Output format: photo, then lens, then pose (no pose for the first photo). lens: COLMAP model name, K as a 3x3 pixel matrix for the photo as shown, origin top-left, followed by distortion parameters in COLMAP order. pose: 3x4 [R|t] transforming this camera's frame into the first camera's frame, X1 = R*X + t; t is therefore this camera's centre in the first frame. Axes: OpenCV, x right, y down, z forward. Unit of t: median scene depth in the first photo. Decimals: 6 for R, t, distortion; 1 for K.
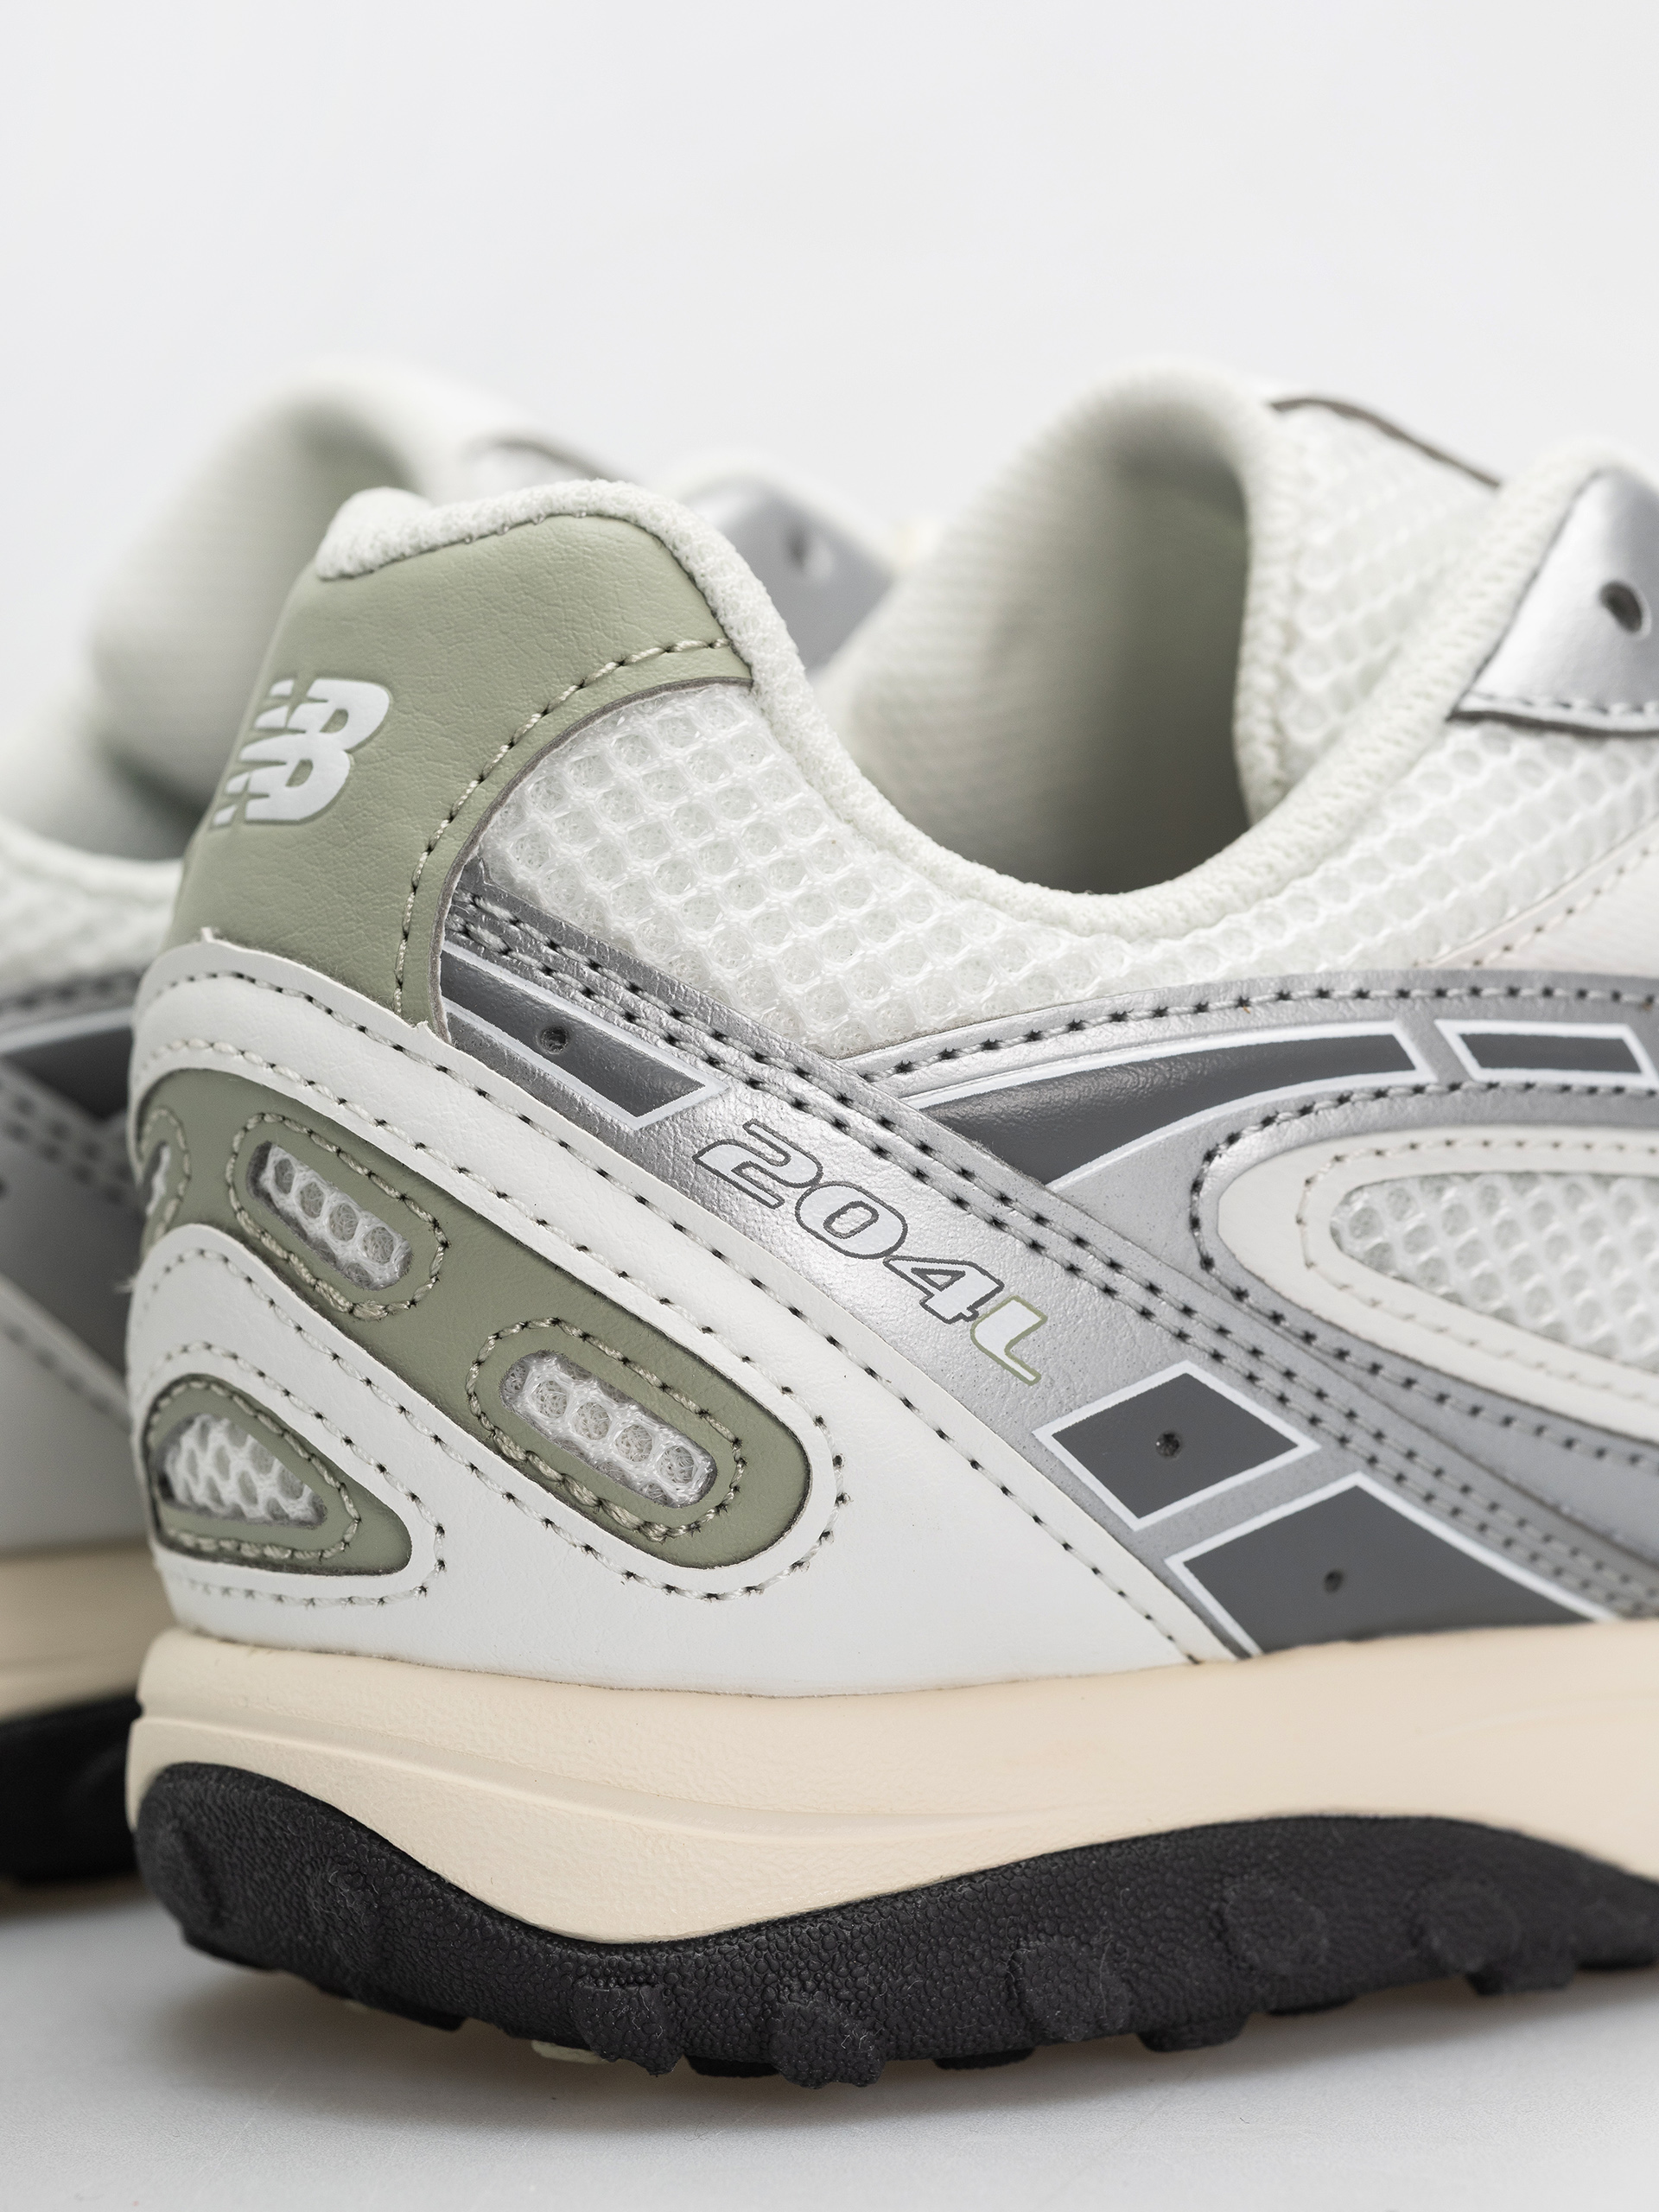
lens RADIAL K [[7263.1, 0, 835.1], [0, 7263.1, 1092.2], [0, 0, 1]] dist [0.122263, 0.000000]
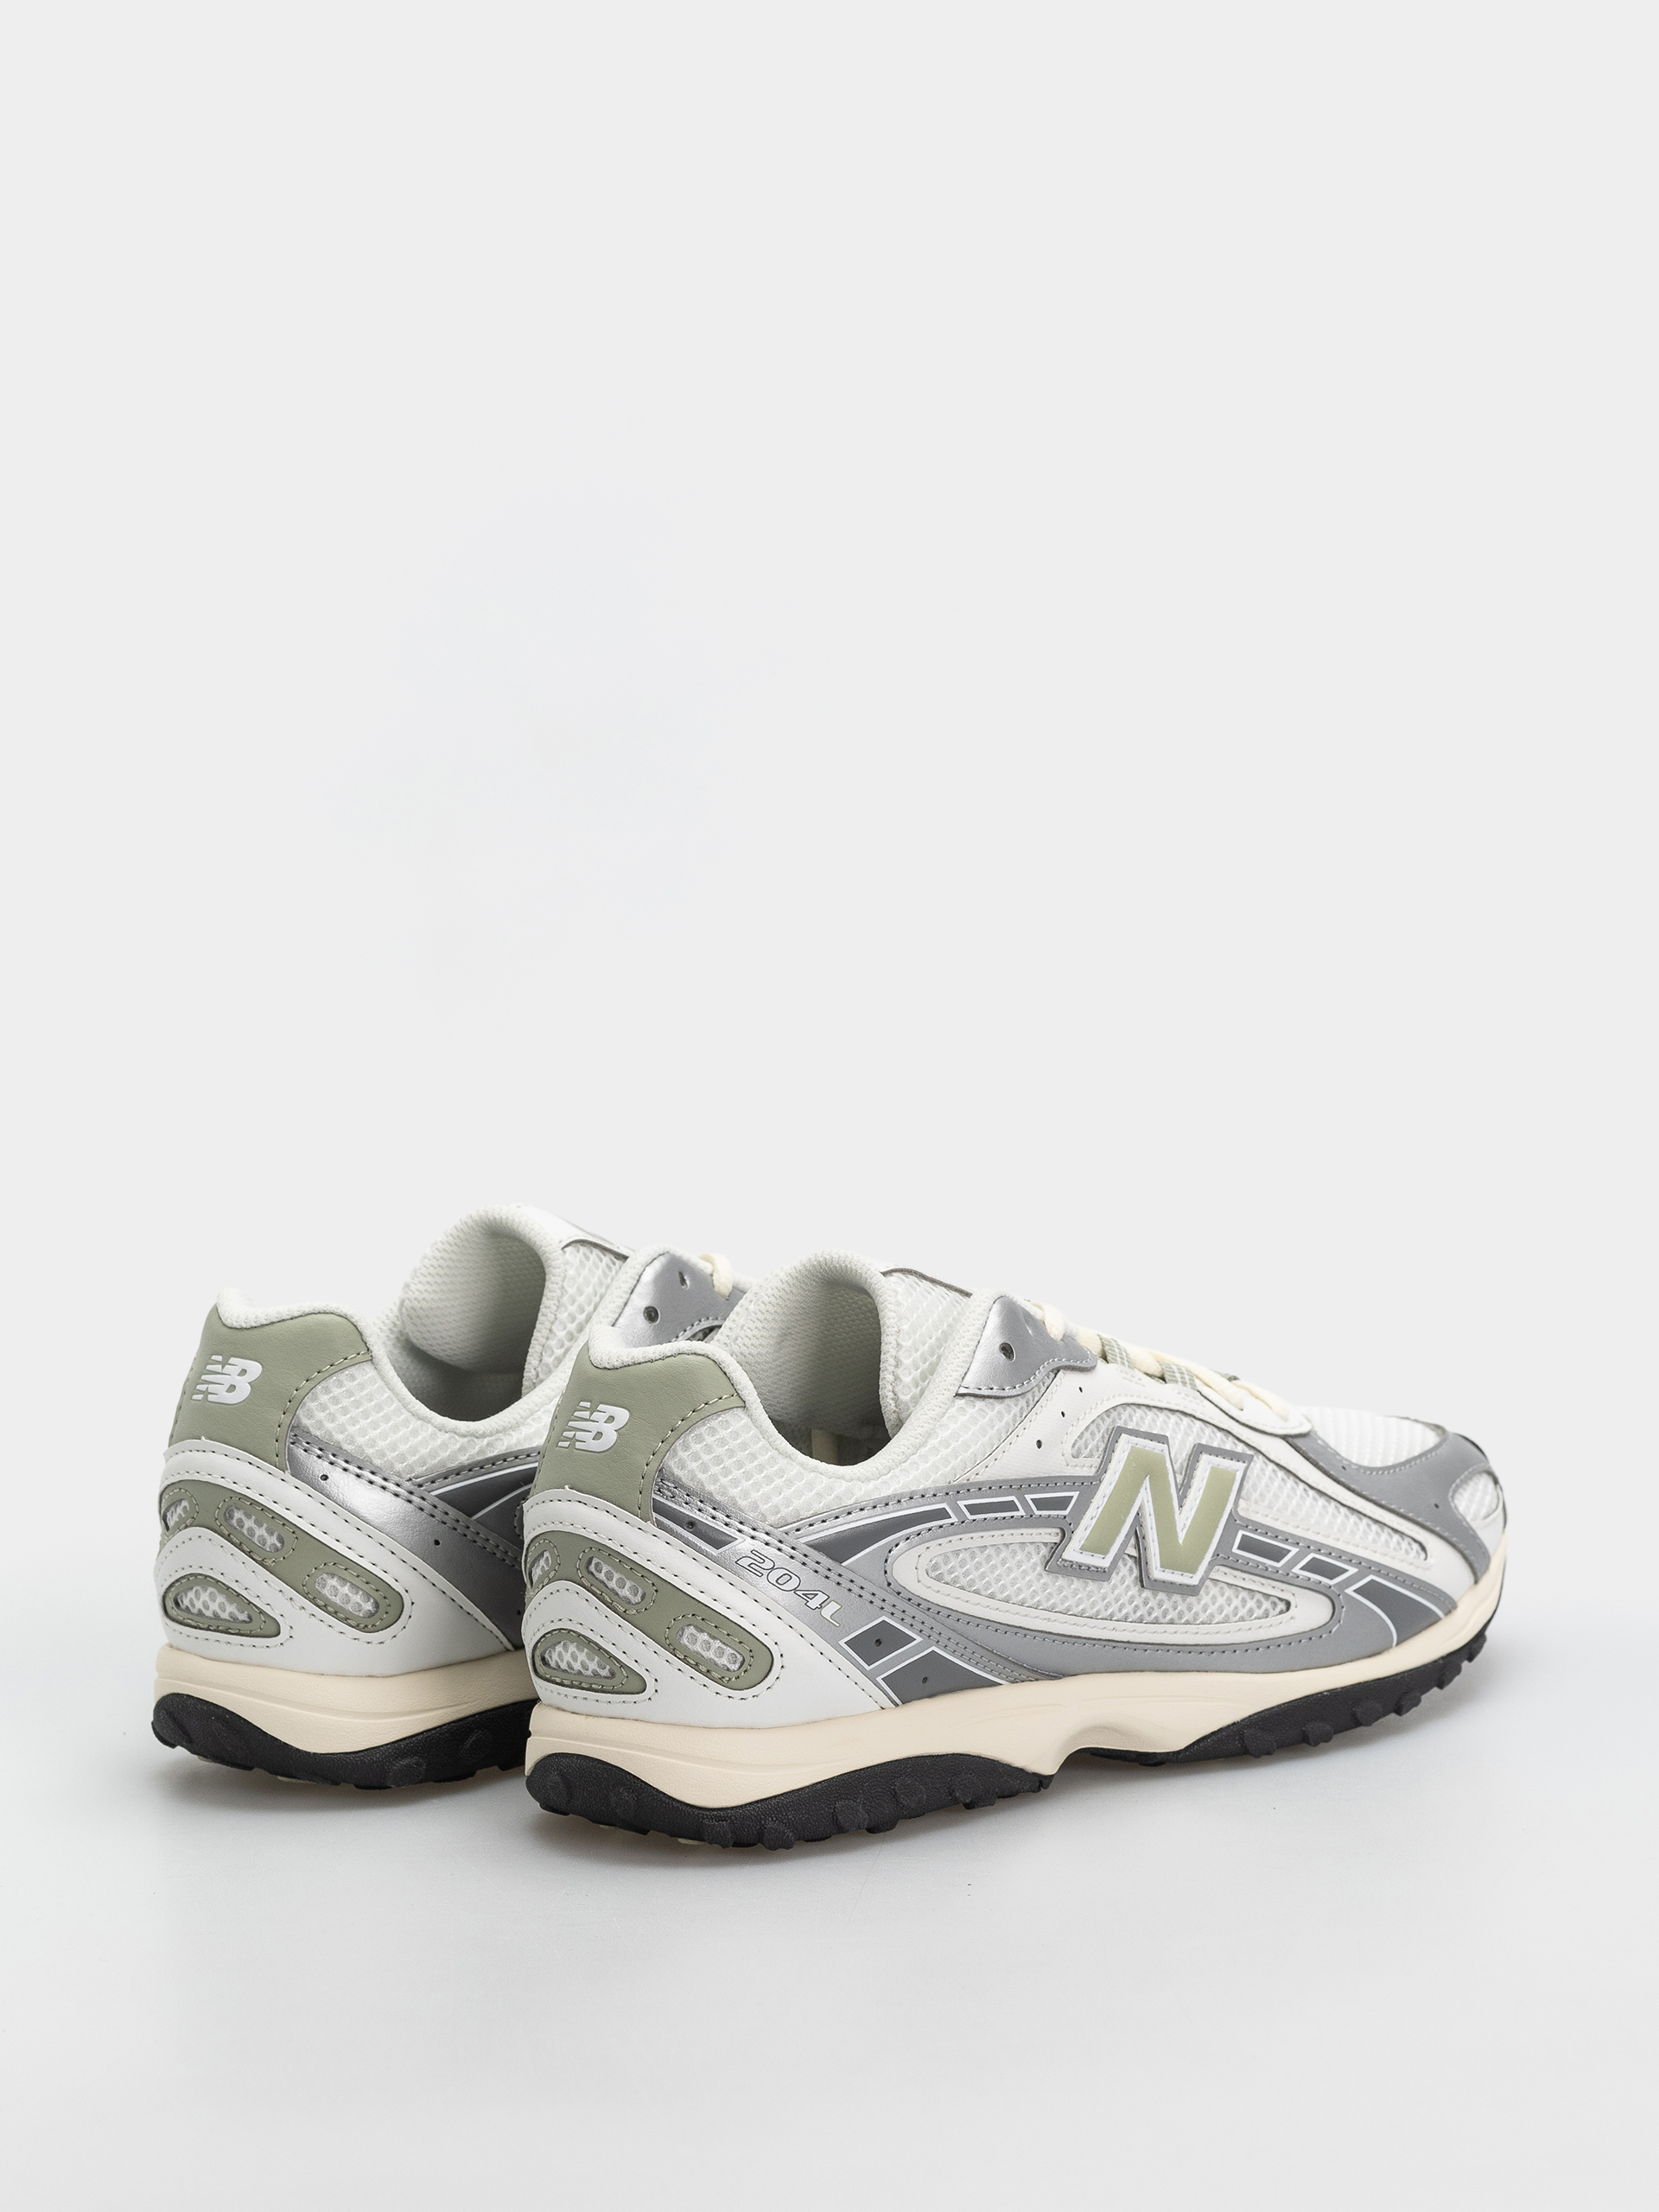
lens RADIAL K [[7263.1, 0, 831.8], [0, 7263.1, 1112.8], [0, 0, 1]] dist [0.122263, 0.000000]
pose [[0.988032, -0.022855, 0.152547, -0.446572], [0.013872, 0.998120, 0.059696, -0.366848], [-0.153624, -0.056865, 0.986492, -2.077656]]
